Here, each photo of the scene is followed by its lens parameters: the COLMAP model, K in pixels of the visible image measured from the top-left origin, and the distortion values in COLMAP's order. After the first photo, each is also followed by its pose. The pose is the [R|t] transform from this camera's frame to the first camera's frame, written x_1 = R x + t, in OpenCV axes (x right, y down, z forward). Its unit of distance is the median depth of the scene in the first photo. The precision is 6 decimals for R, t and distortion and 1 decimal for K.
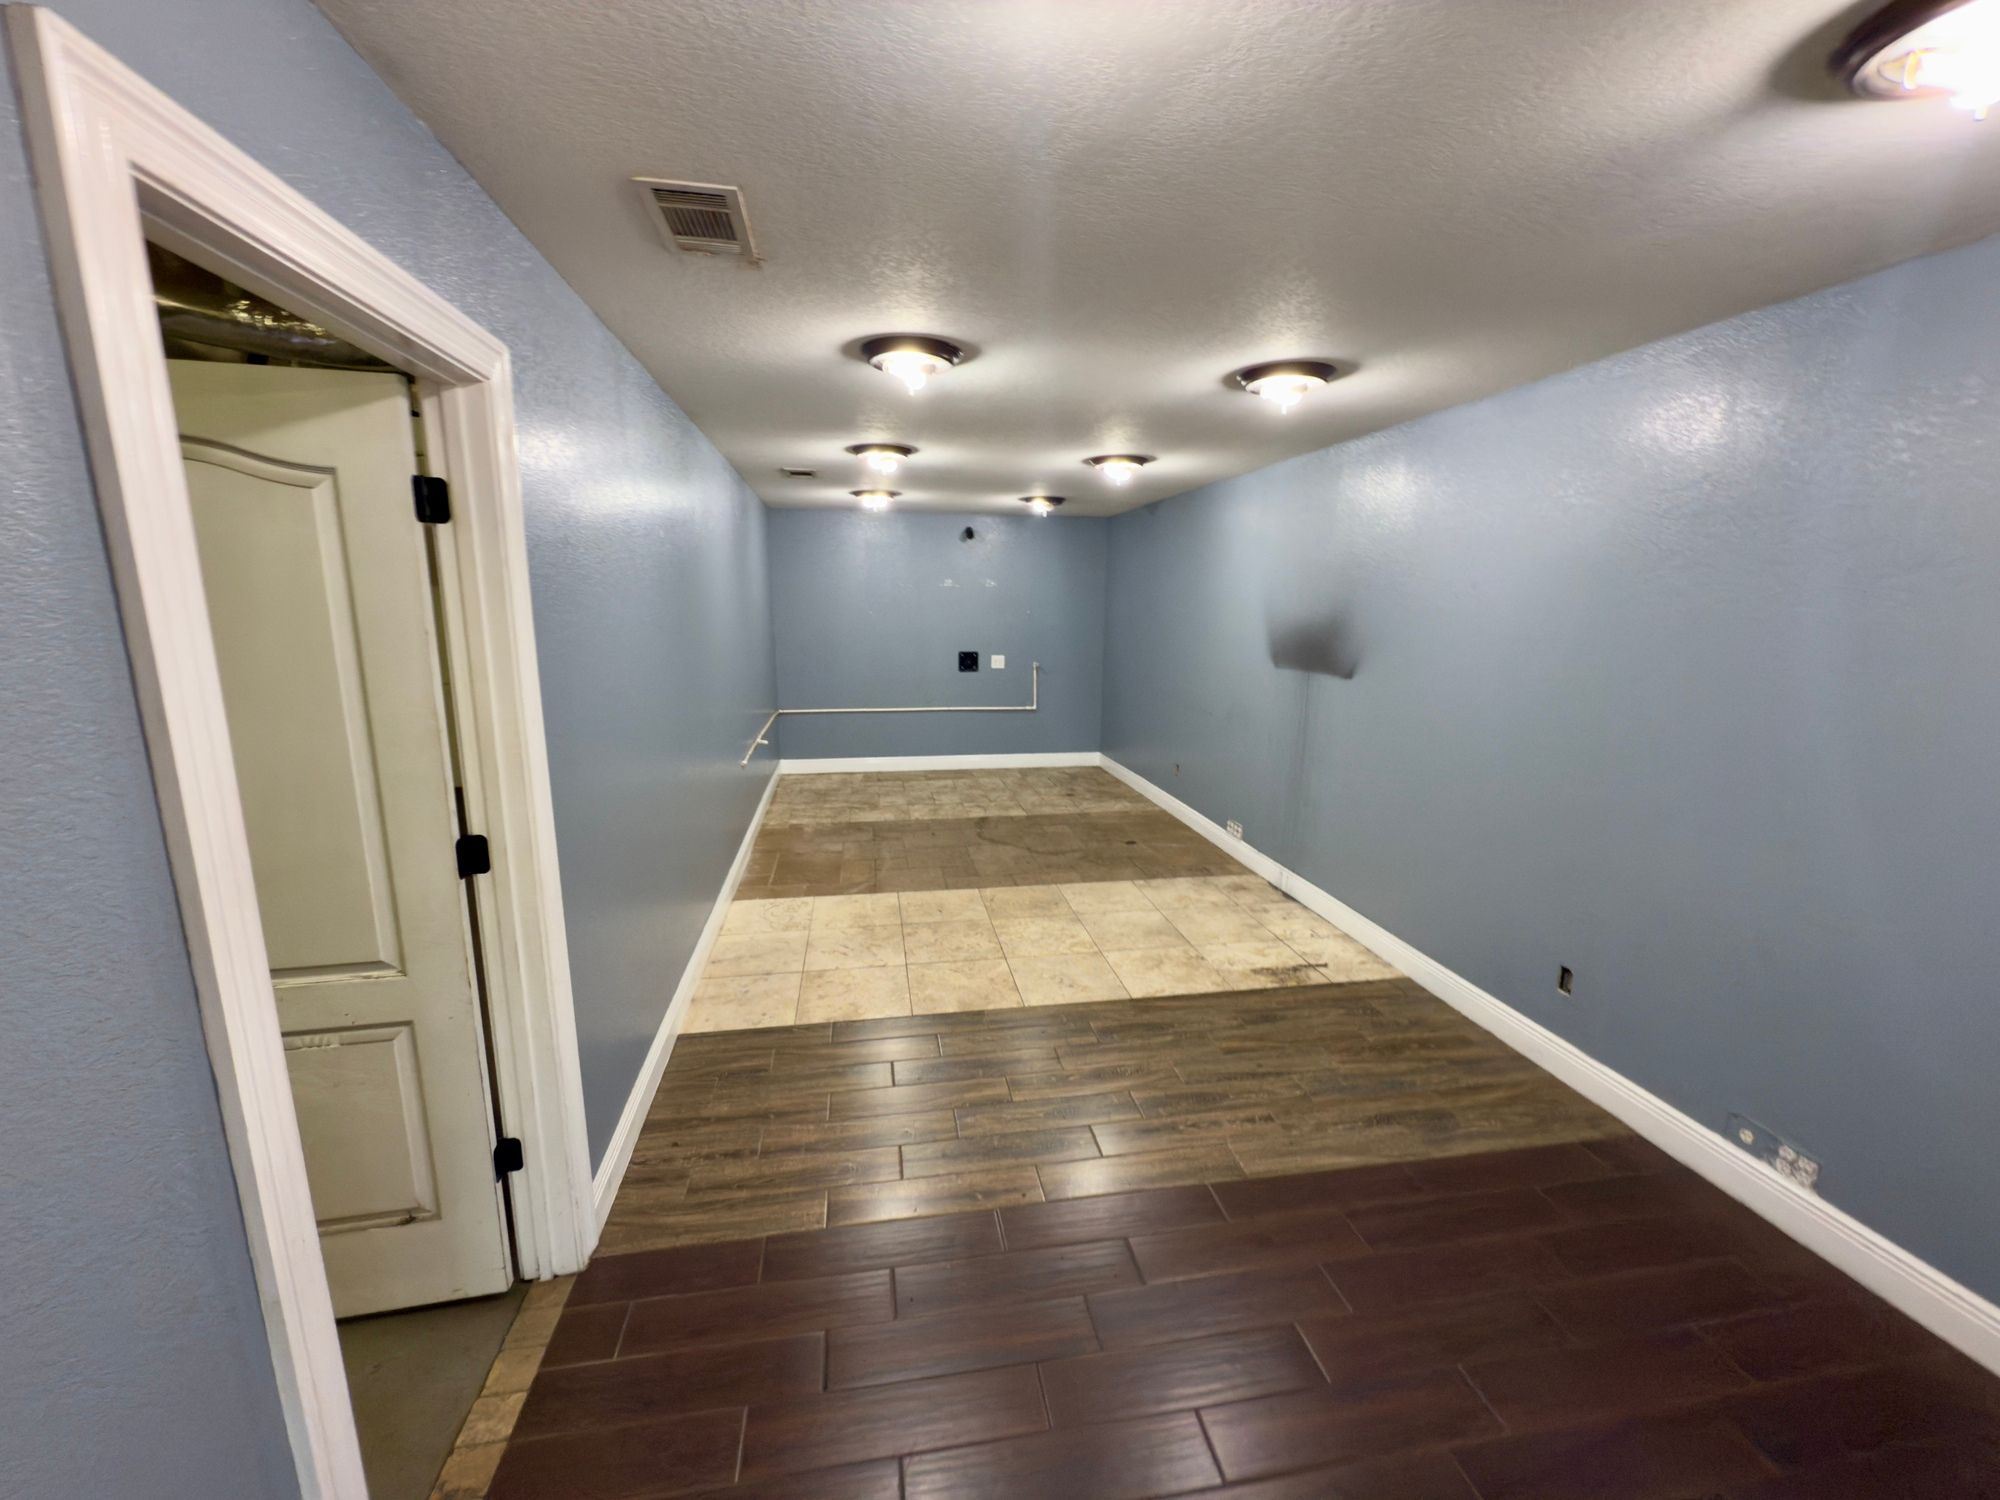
lens RADIAL K [[801.2, 0, 999.5], [0, 801.2, 752.7], [0, 0, 1]] dist [-0.001500, -0.000121]
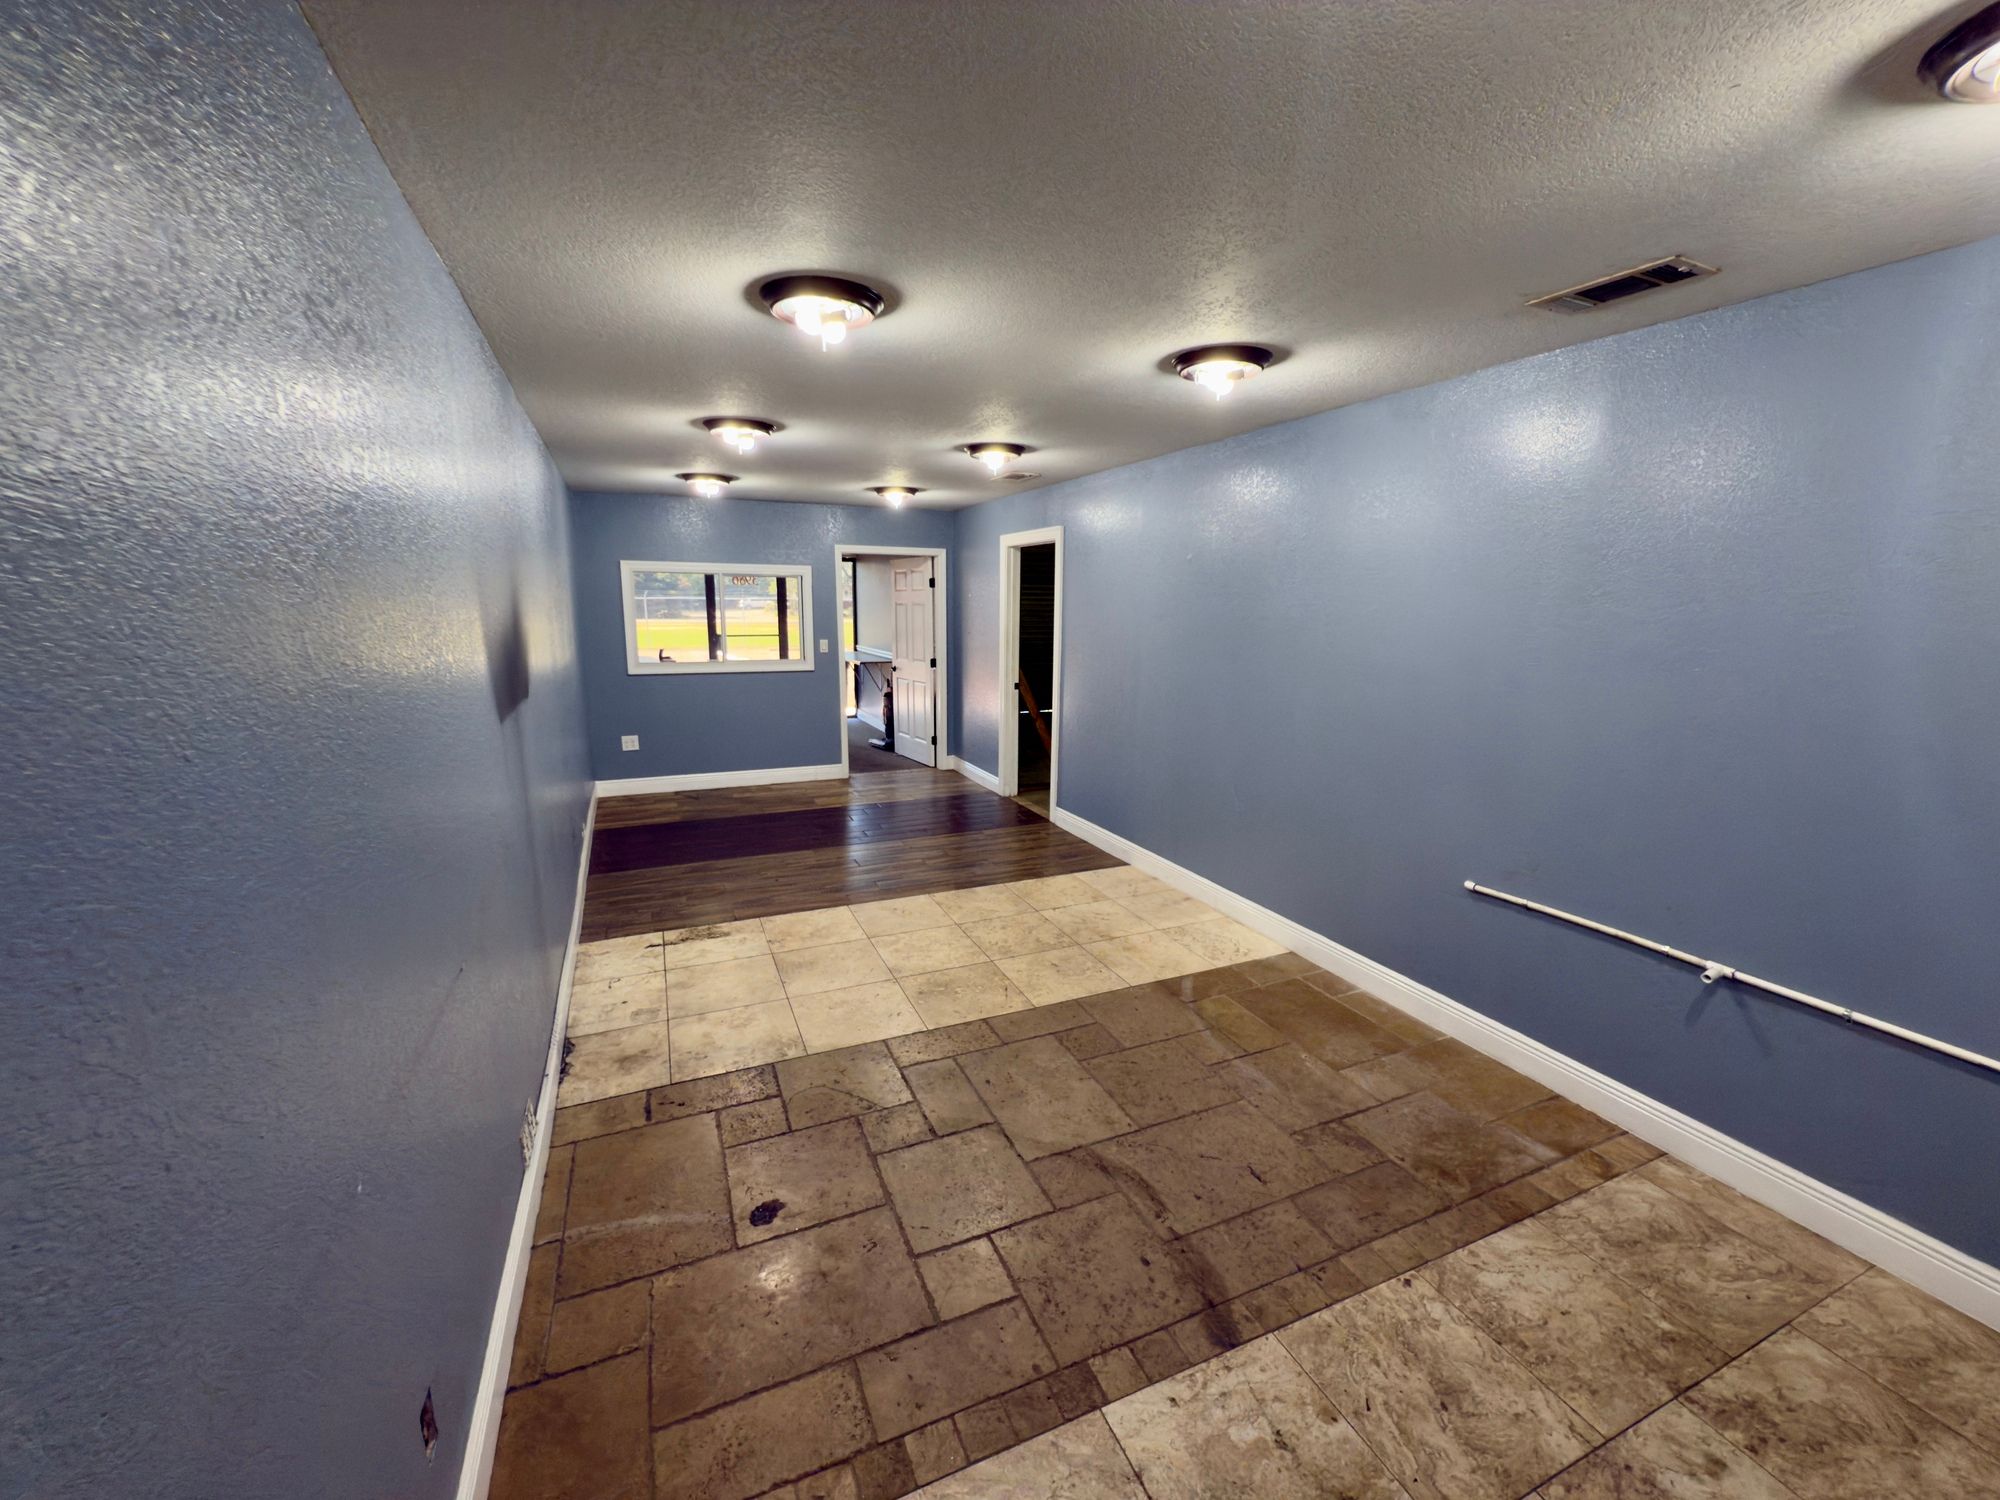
lens RADIAL K [[801.2, 0, 996.3], [0, 801.2, 748.2], [0, 0, 1]] dist [-0.001500, -0.000121]
pose [[-0.971254, 0.024754, -0.236757, 0.190141], [-0.063037, 0.932328, 0.356078, -0.330709], [0.229549, 0.360766, -0.903966, 1.751205]]
